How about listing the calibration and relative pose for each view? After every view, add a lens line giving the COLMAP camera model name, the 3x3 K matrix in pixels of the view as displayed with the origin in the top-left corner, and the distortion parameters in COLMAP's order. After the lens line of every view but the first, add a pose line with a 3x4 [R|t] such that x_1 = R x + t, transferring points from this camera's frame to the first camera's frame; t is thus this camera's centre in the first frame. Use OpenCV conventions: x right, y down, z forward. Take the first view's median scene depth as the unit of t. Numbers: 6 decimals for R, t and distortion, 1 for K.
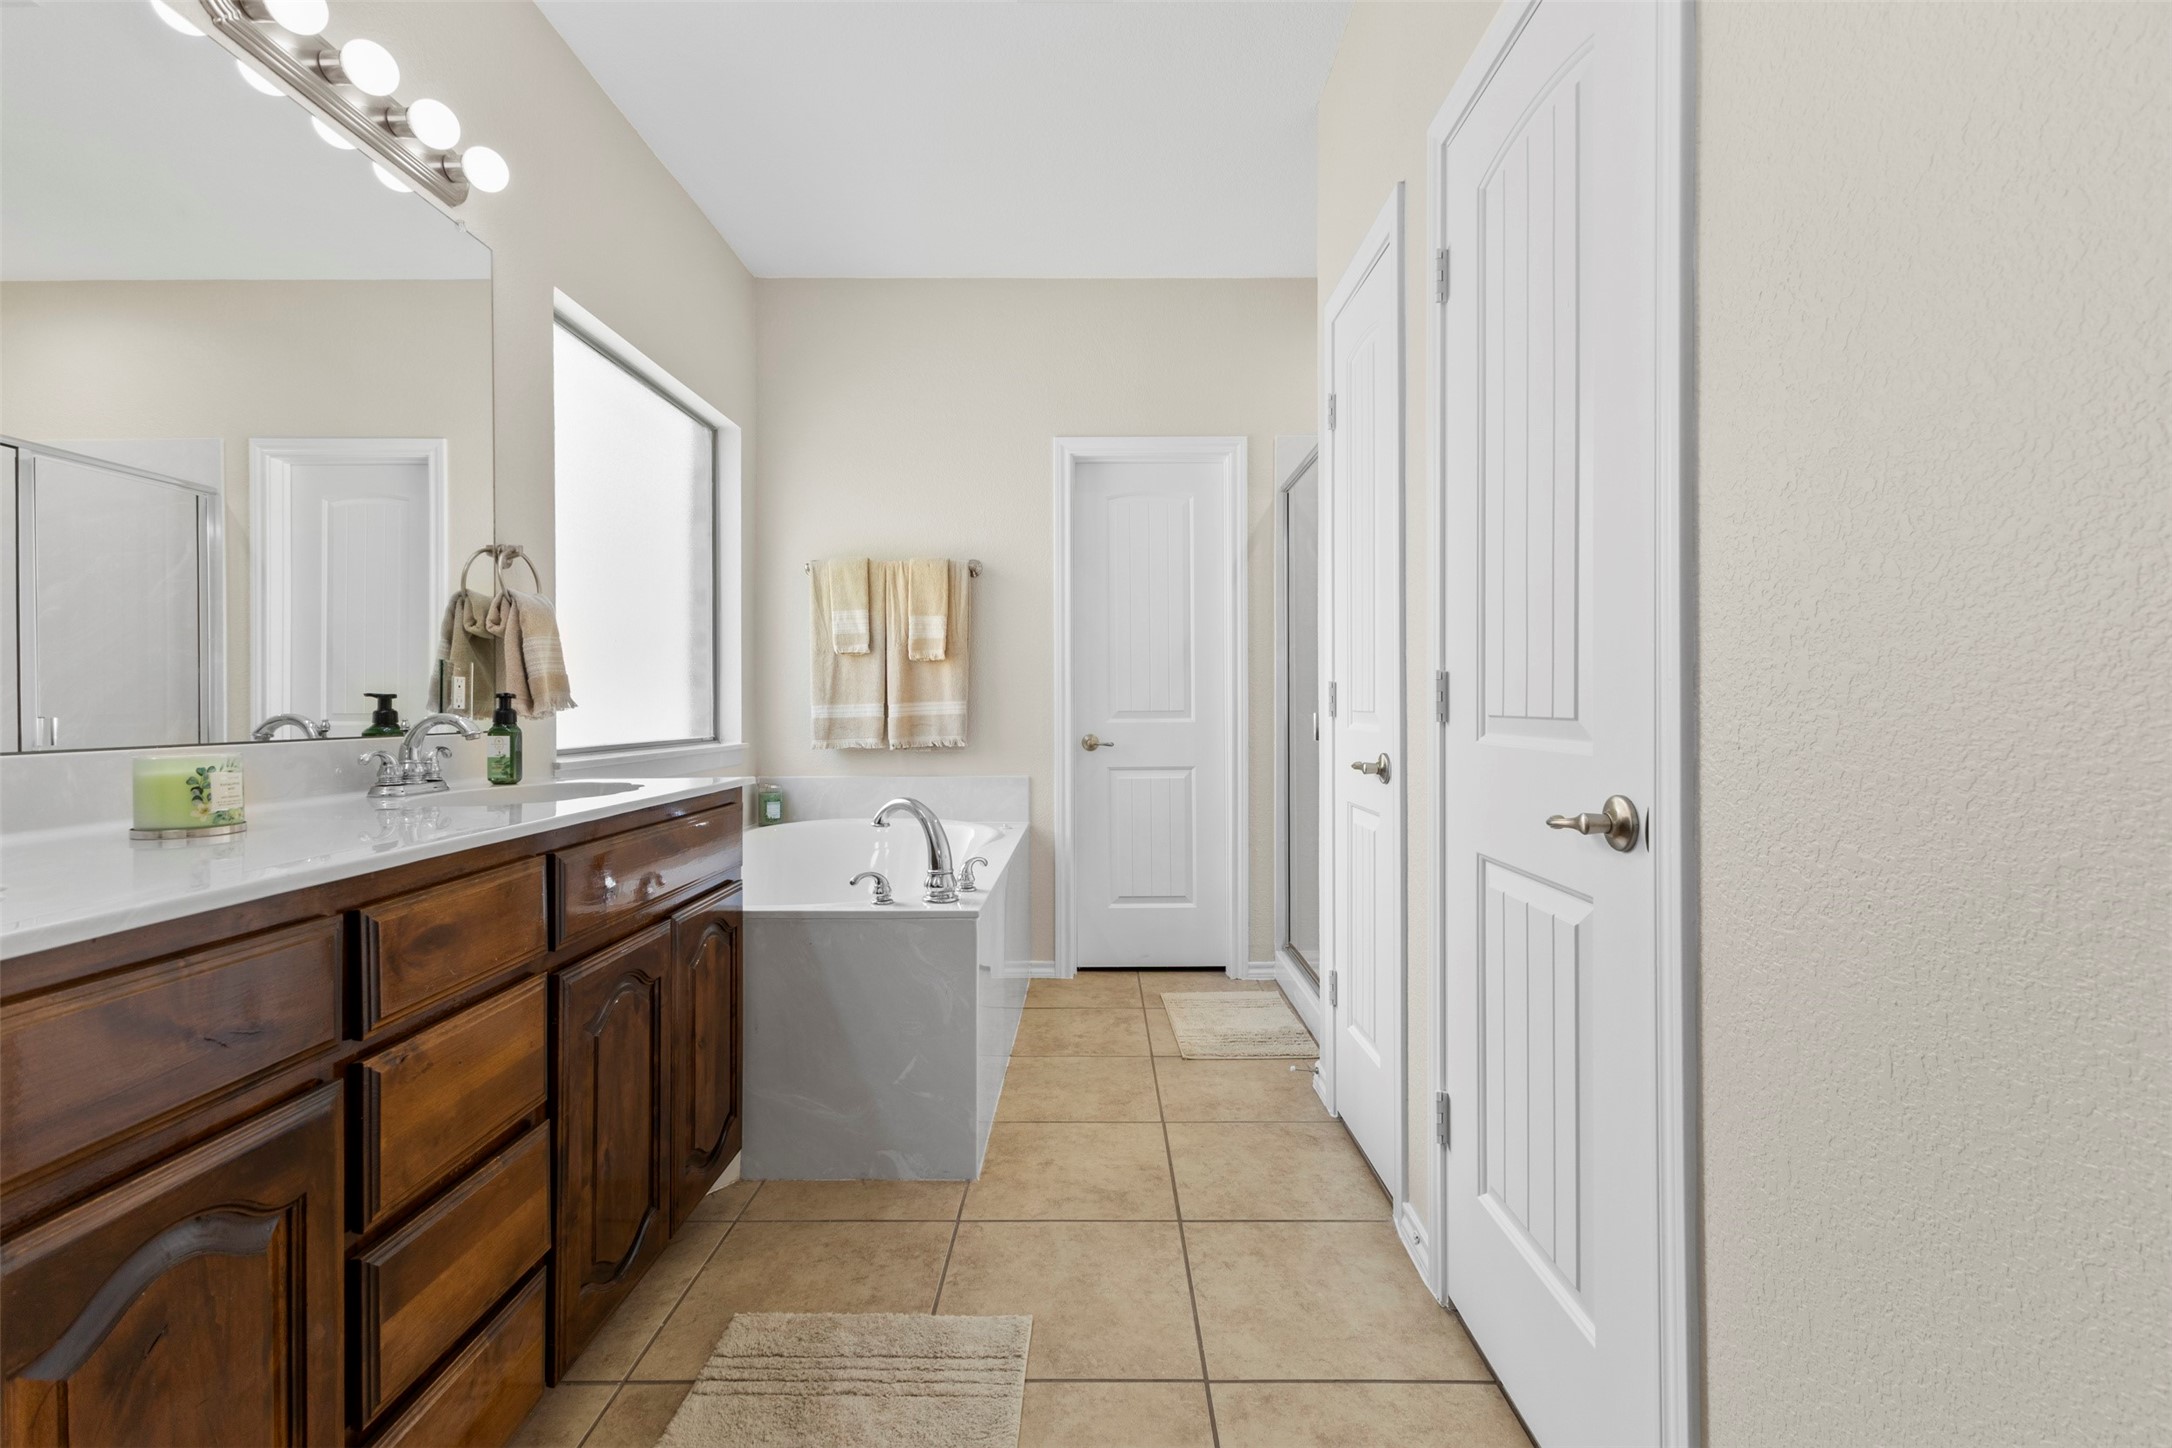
lens RADIAL K [[921.9, 0, 1094.0], [0, 921.9, 707.3], [0, 0, 1]] dist [-0.000401, -0.000329]
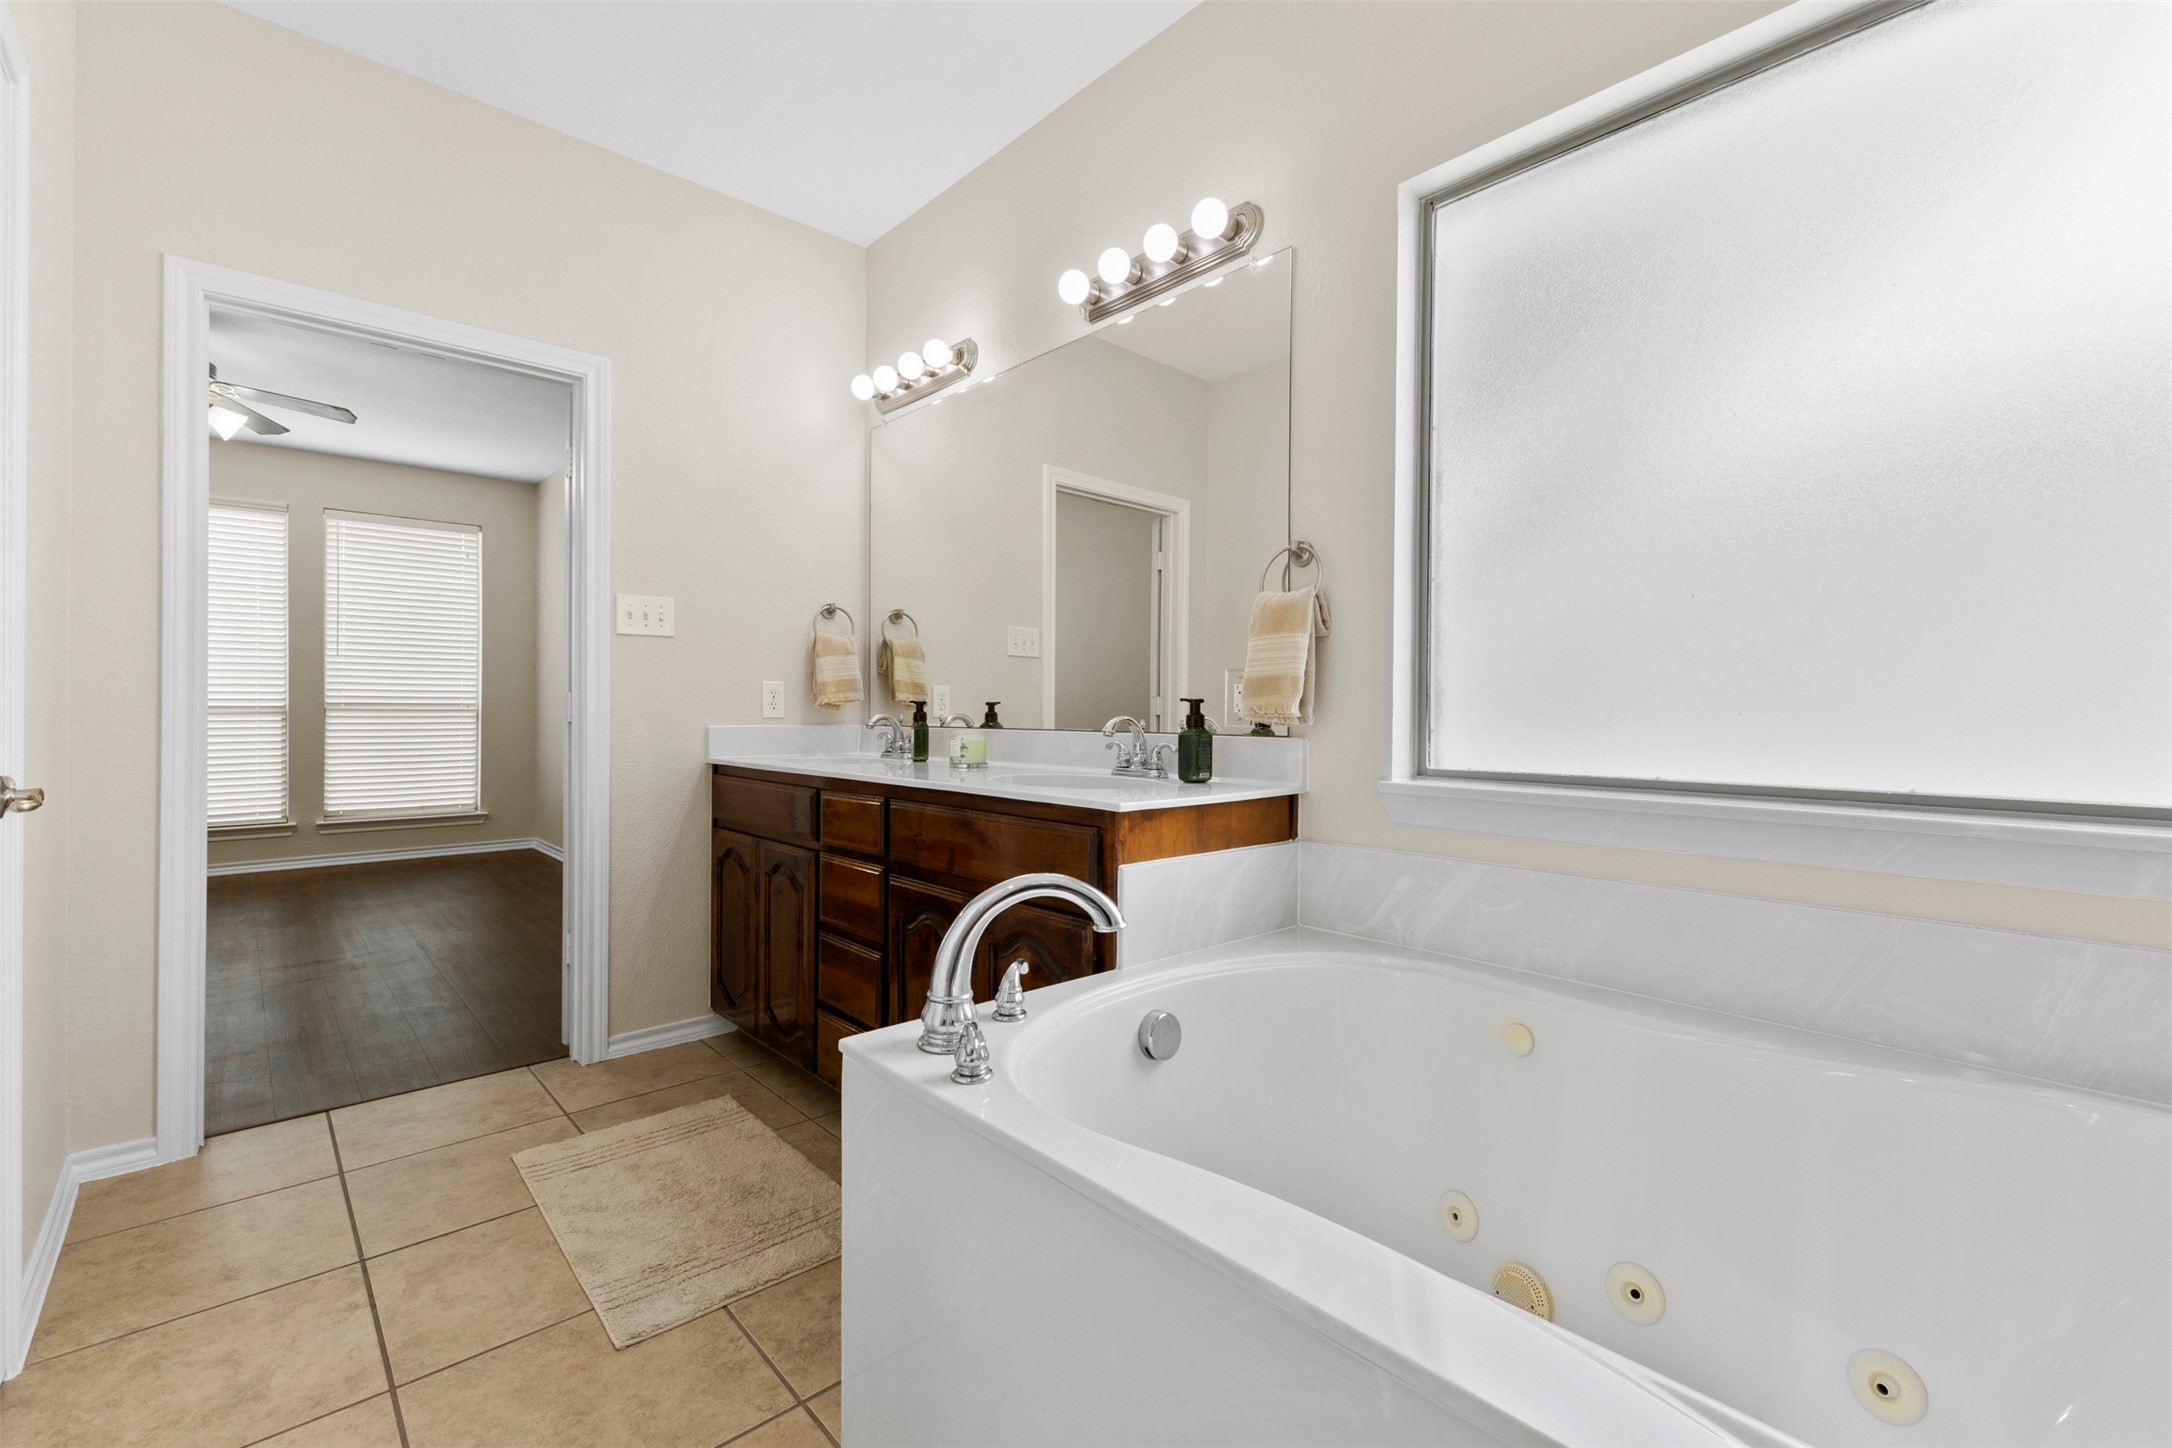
lens RADIAL K [[921.9, 0, 1094.0], [0, 921.9, 707.3], [0, 0, 1]] dist [-0.000401, -0.000329]
pose [[-0.729727, -0.000879, -0.683738, 0.206781], [-0.004332, 0.999985, 0.003338, -0.009555], [0.683725, 0.005398, -0.729720, 1.849232]]
